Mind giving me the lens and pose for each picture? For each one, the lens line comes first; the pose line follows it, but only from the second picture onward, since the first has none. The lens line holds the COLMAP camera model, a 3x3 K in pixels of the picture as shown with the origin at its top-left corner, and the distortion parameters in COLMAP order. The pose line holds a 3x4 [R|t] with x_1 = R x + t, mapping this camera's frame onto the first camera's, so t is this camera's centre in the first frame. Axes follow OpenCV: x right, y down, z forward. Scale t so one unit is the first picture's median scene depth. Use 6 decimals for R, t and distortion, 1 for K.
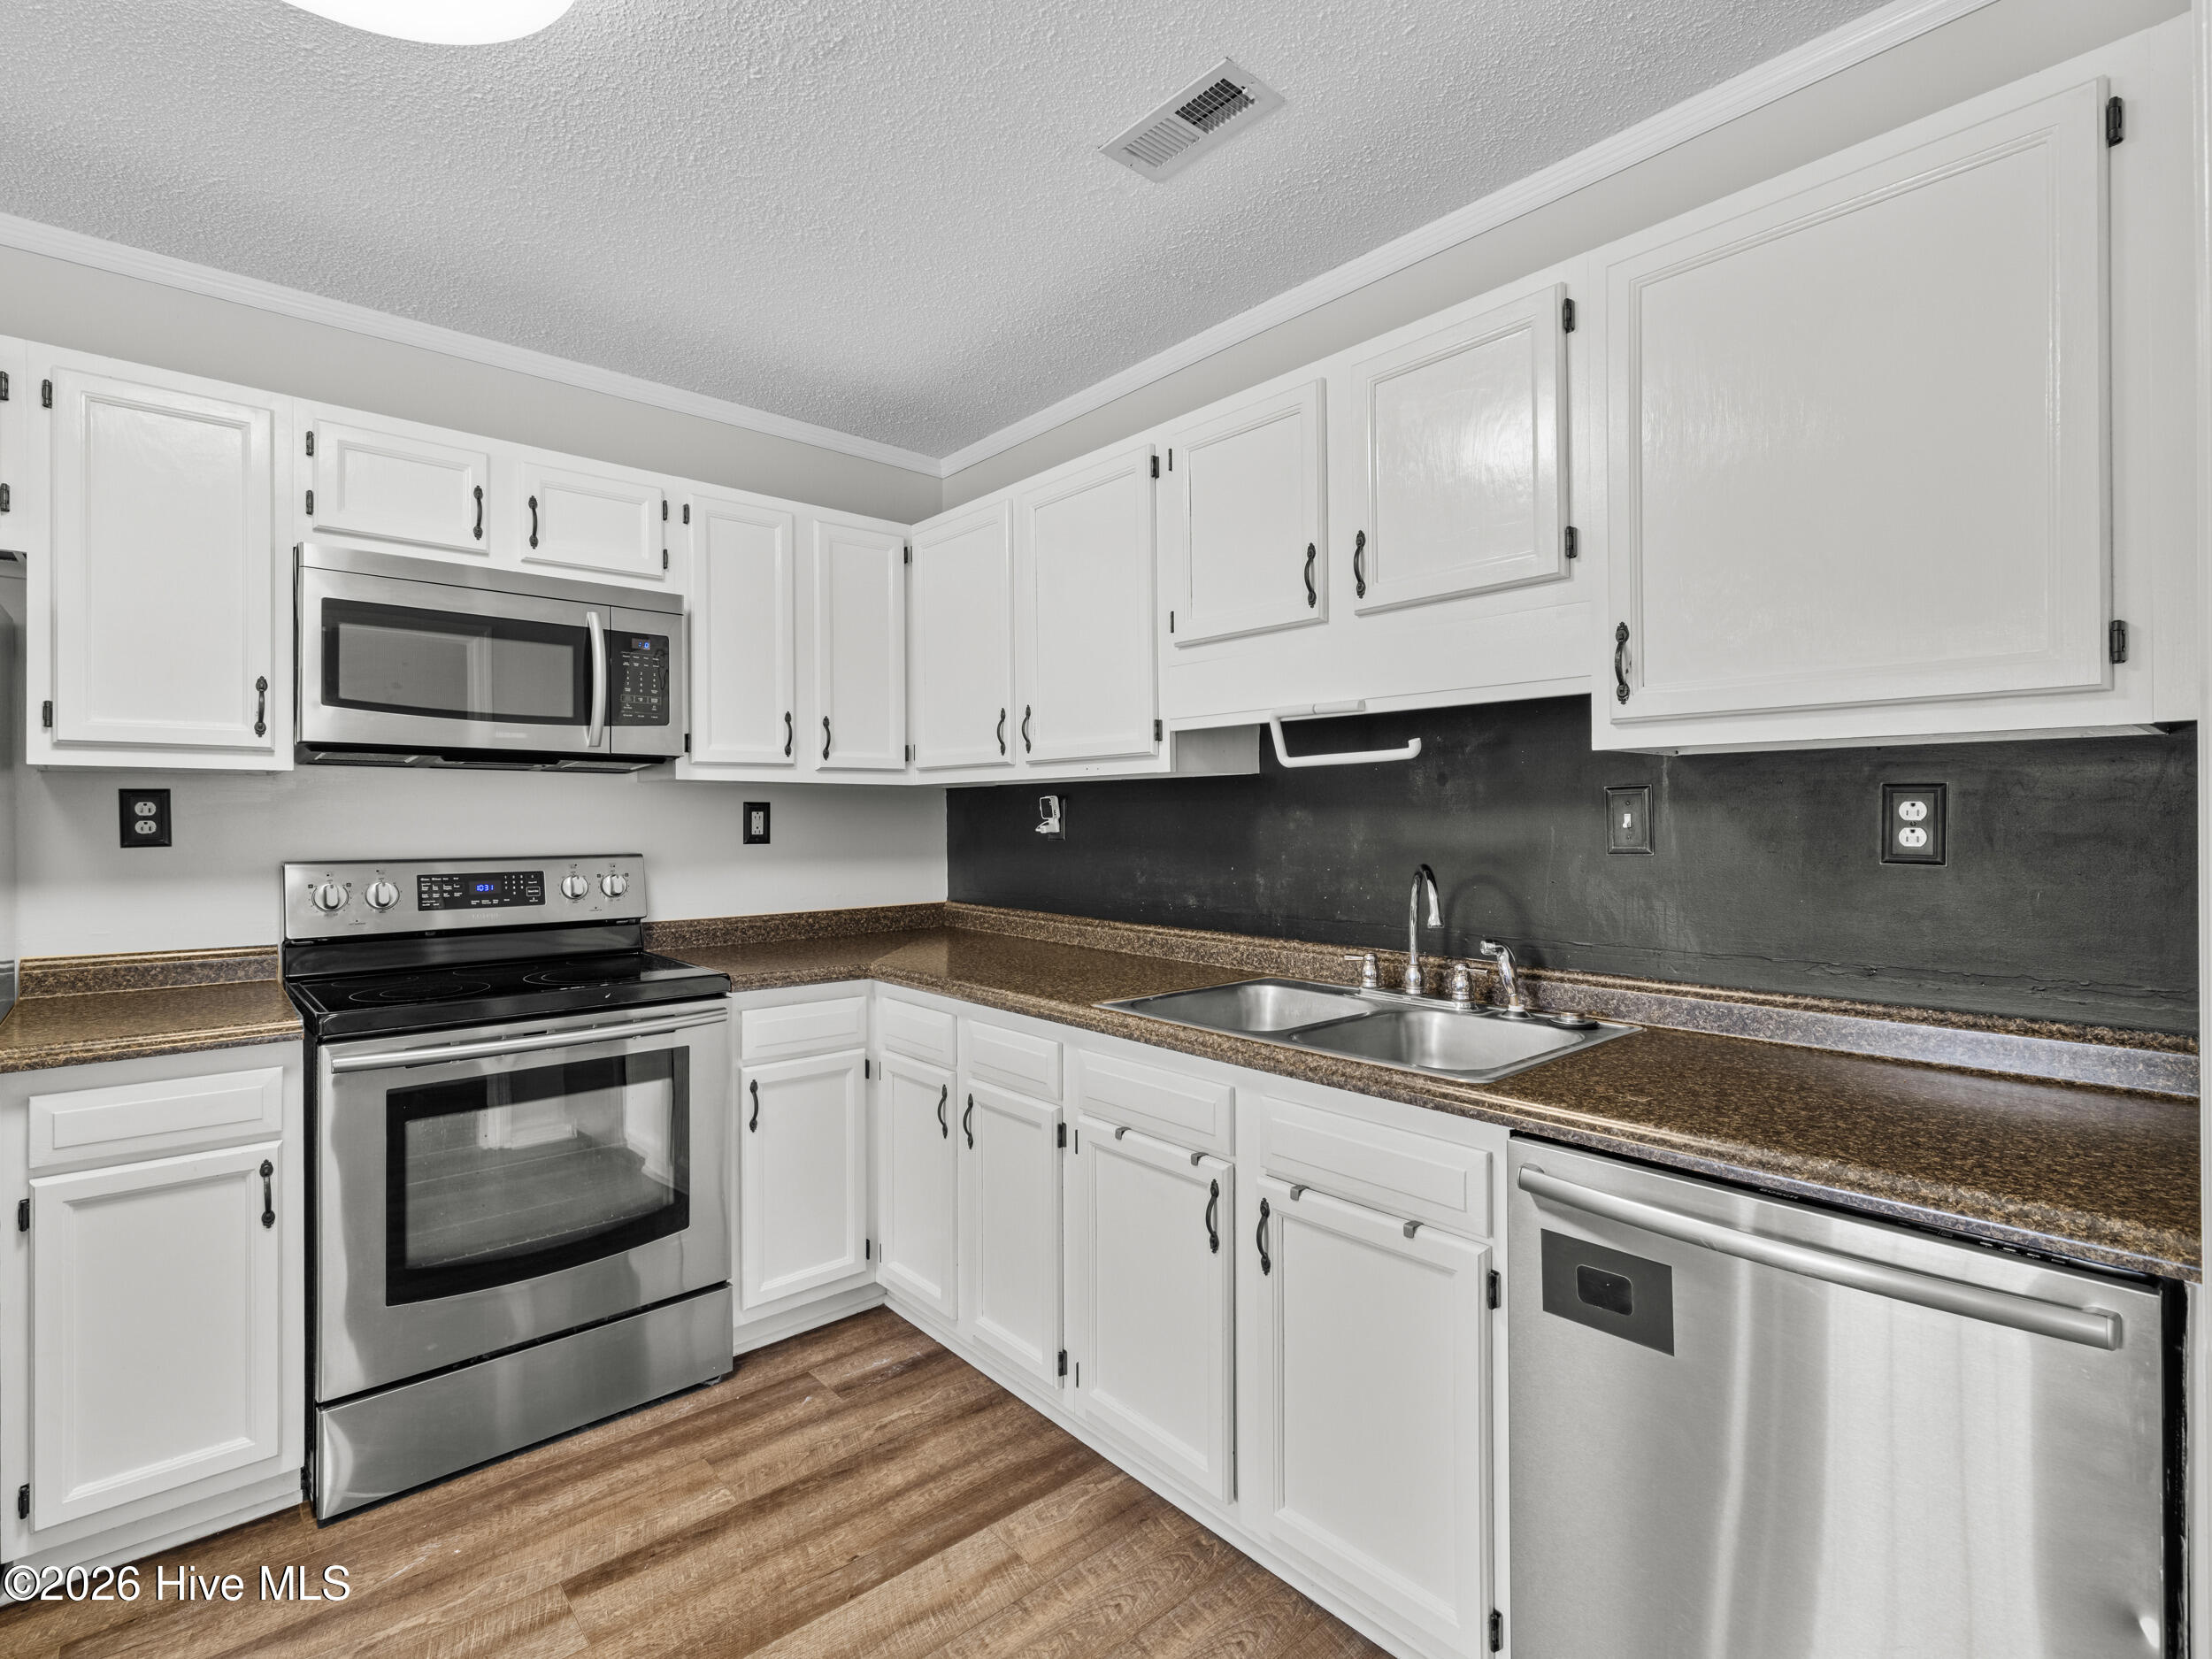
lens RADIAL K [[1049.7, 0, 1095.5], [0, 1049.7, 814.2], [0, 0, 1]] dist [0.001092, 0.000374]
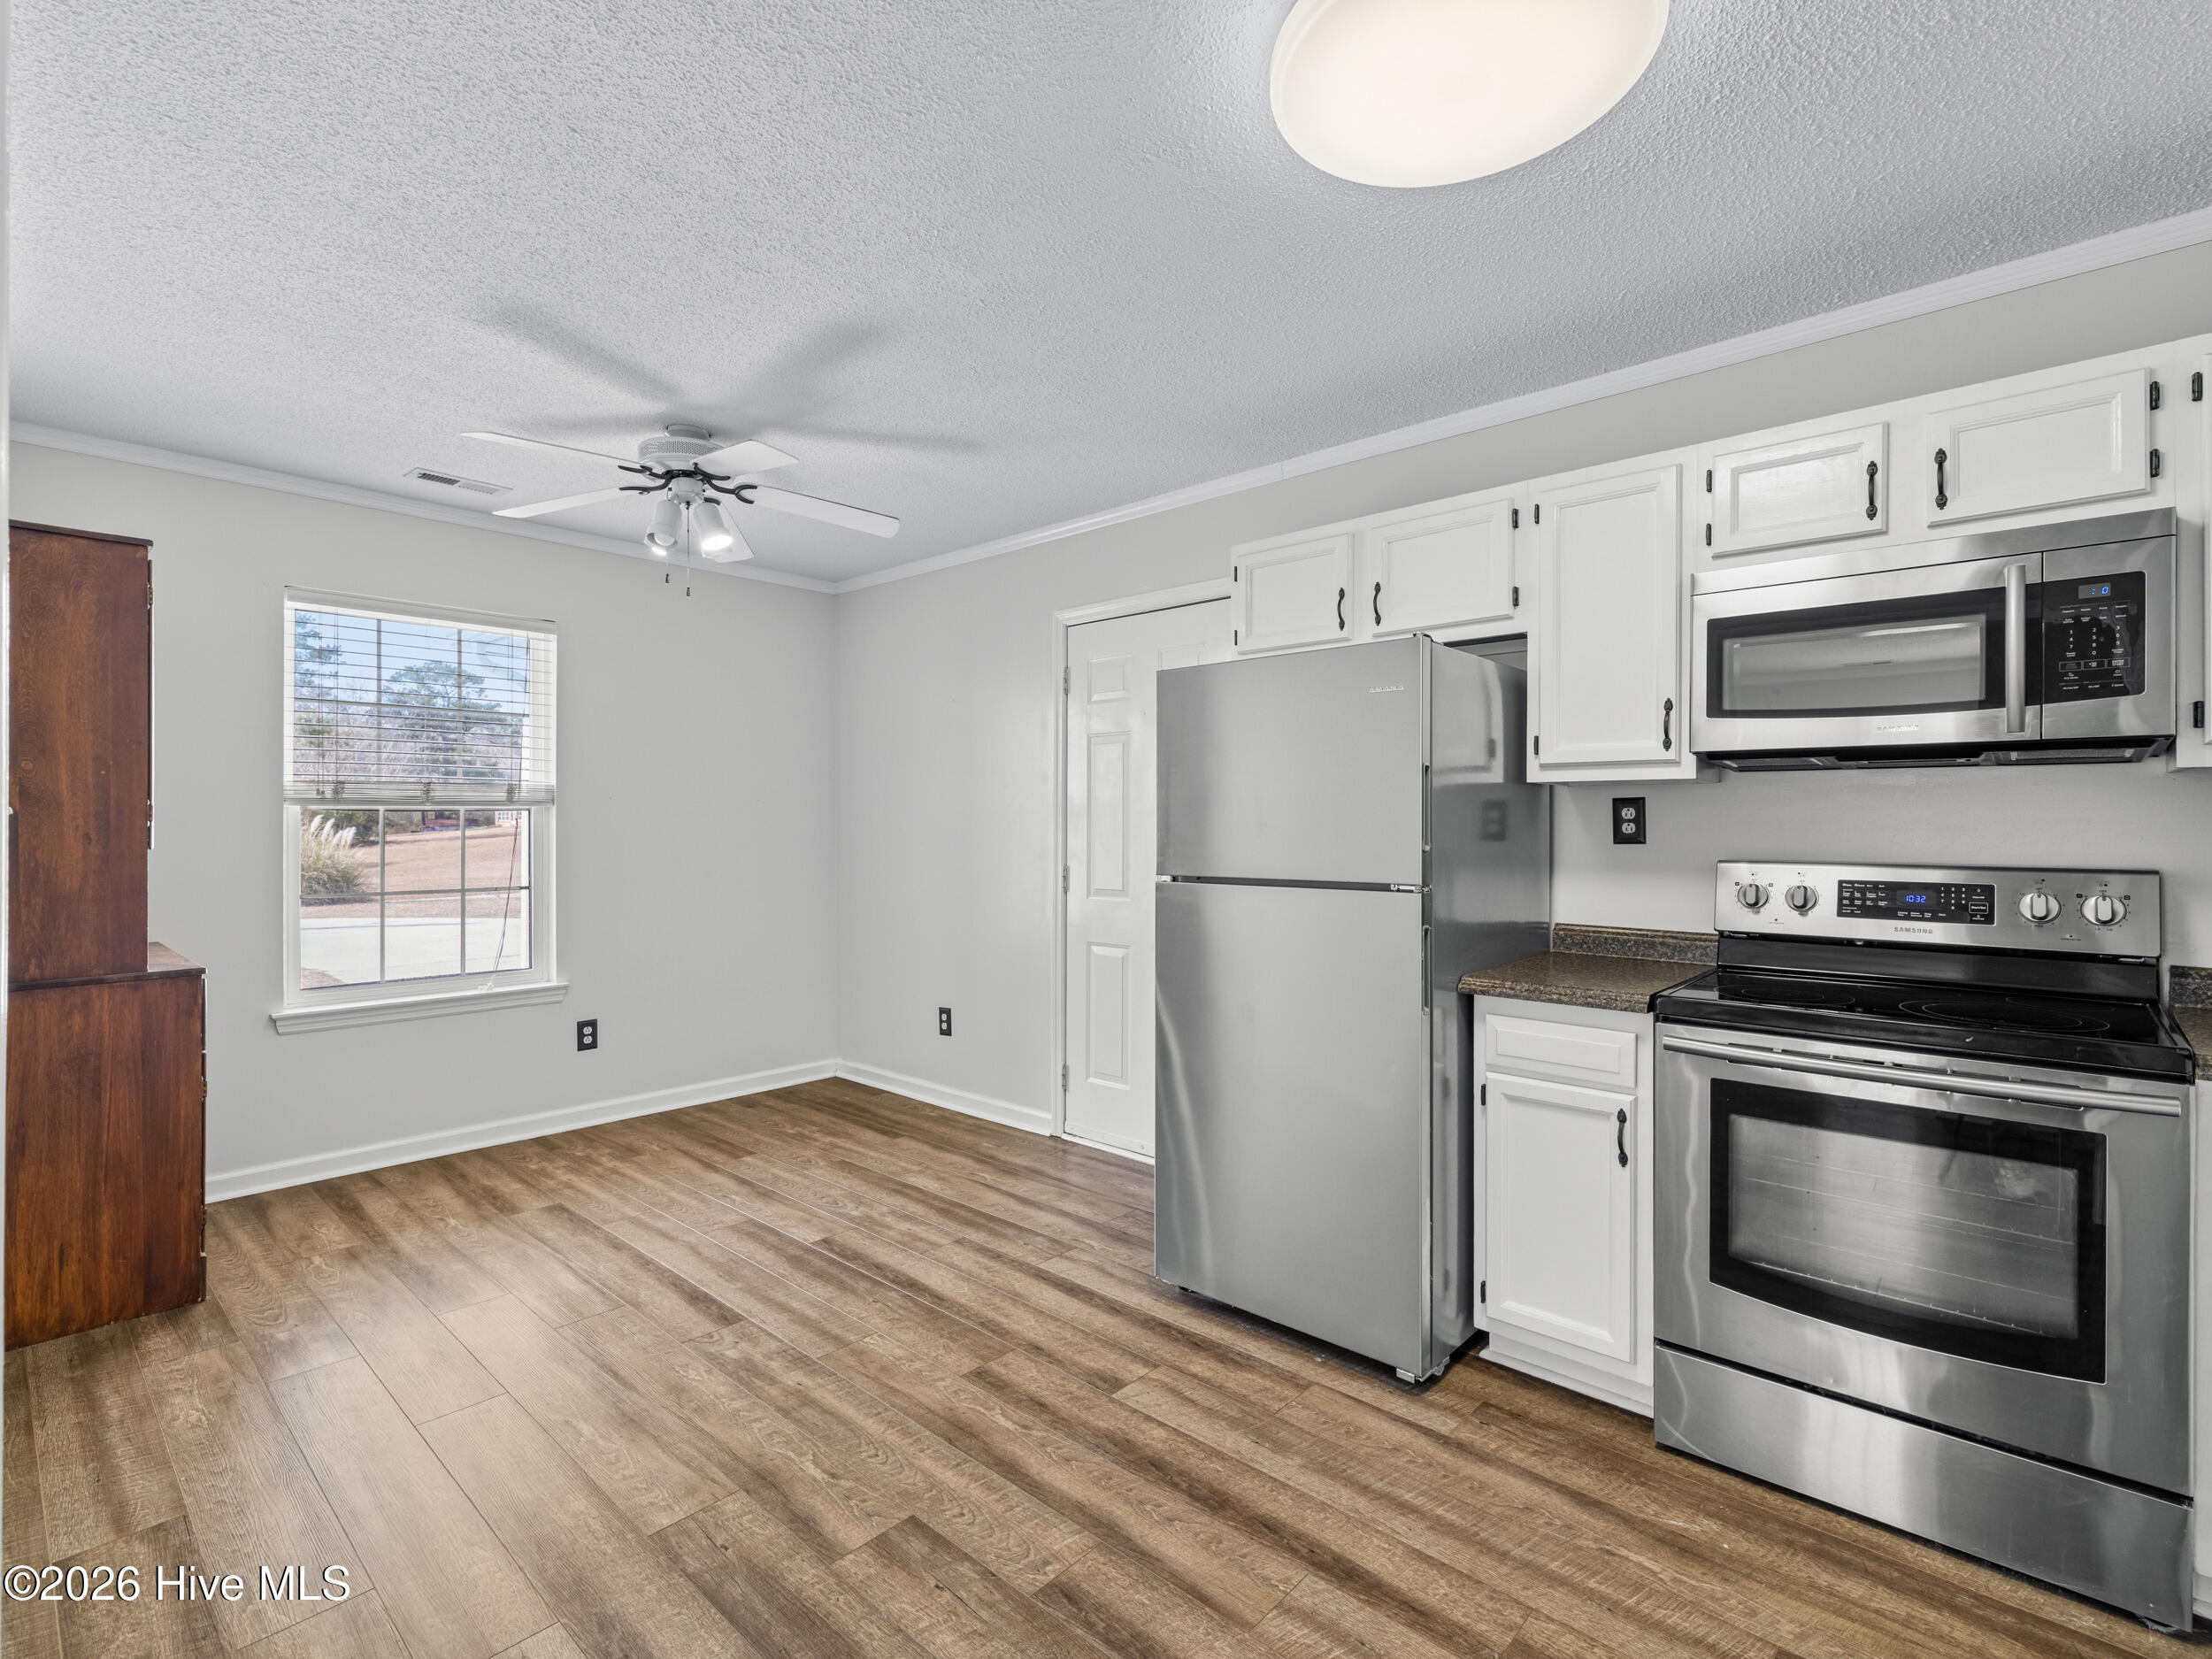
lens RADIAL K [[1049.7, 0, 1110.6], [0, 1049.7, 822.9], [0, 0, 1]] dist [0.001092, 0.000374]
pose [[0.115969, 0.004287, -0.993244, 0.282686], [0.001449, 0.999989, 0.004485, -0.000129], [0.993252, -0.001959, 0.115961, 0.256345]]
